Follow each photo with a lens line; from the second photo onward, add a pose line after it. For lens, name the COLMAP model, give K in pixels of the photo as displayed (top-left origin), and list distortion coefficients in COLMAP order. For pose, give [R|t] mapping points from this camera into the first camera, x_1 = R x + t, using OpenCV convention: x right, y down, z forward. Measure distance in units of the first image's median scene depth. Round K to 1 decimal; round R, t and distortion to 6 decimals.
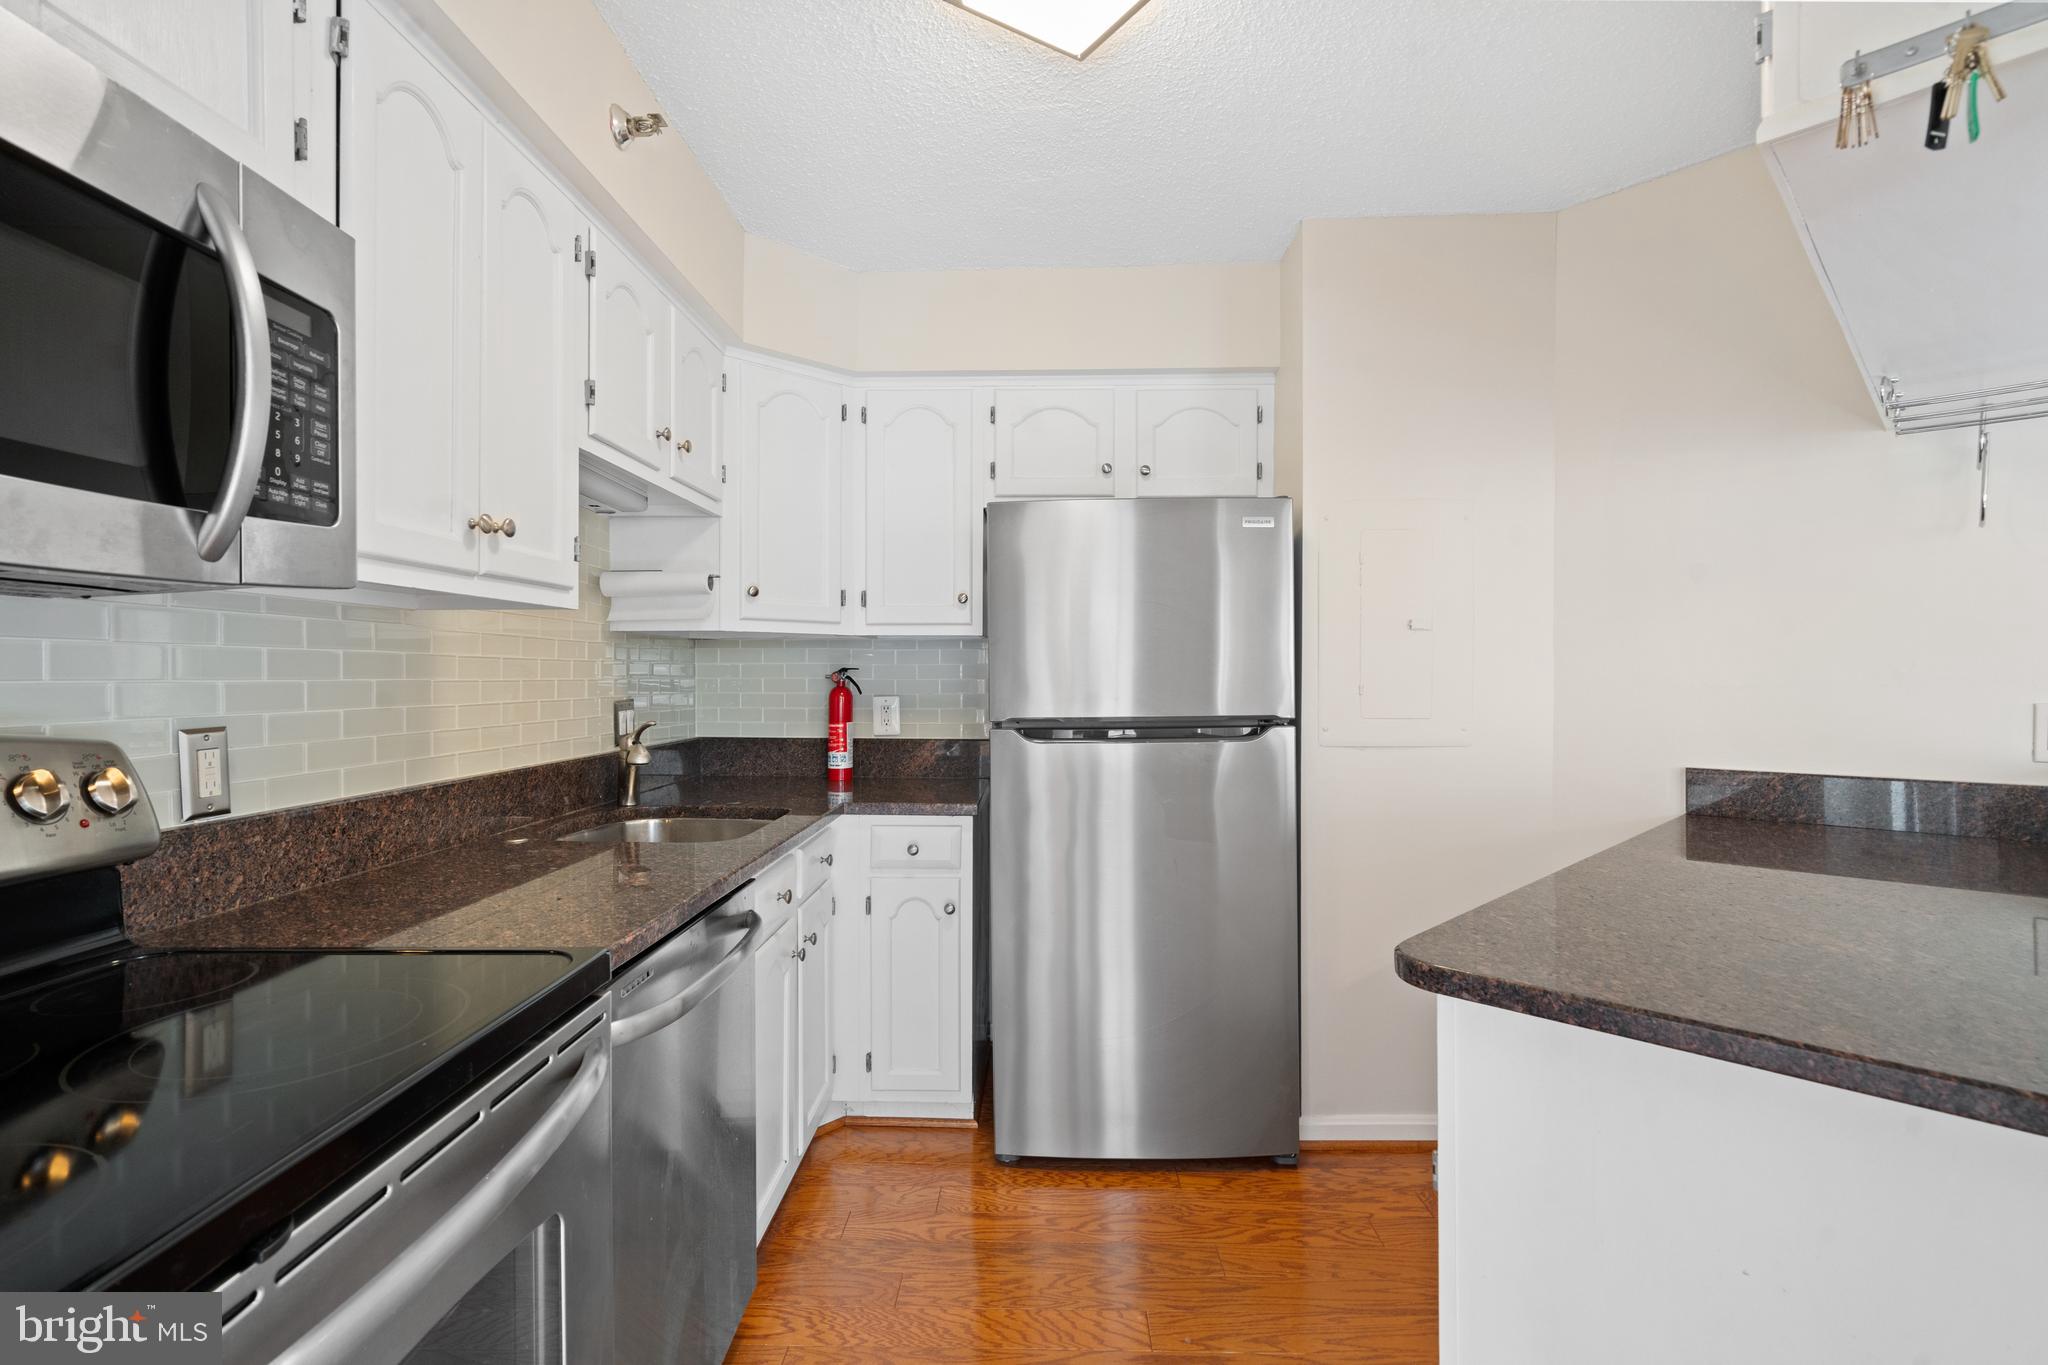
lens RADIAL K [[930.3, 0, 1014.7], [0, 930.3, 683.9], [0, 0, 1]] dist [-0.000481, -0.000181]
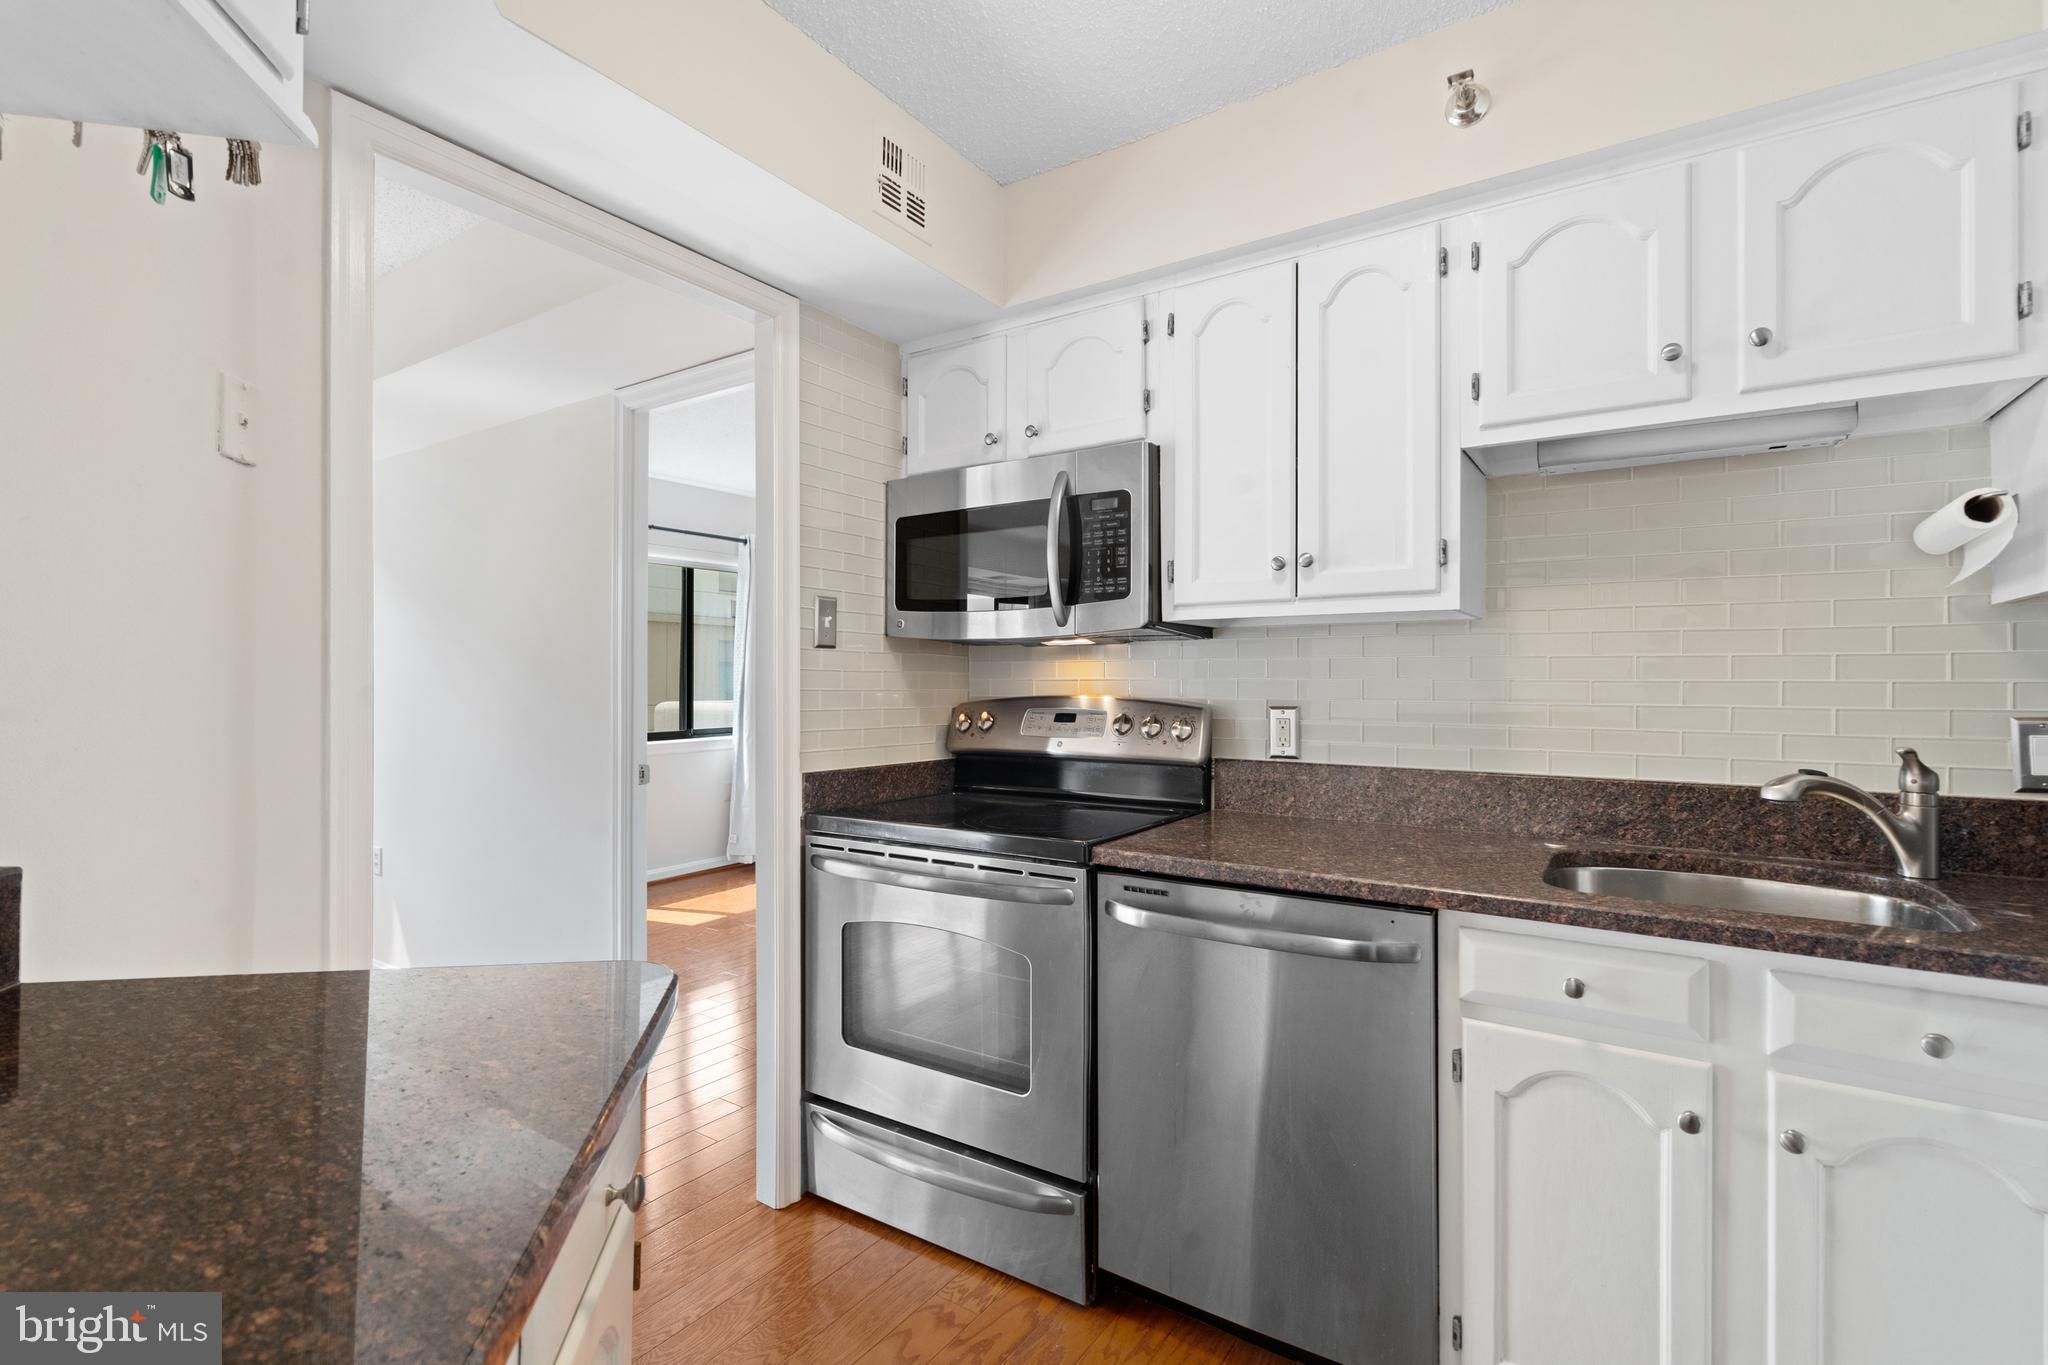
lens RADIAL K [[930.3, 0, 1009.9], [0, 930.3, 677.7], [0, 0, 1]] dist [-0.000481, -0.000181]
pose [[-0.538627, -0.005161, -0.842529, 0.539361], [-0.012266, 0.999923, 0.001716, -0.001147], [0.842455, 0.011259, -0.538649, 0.954055]]
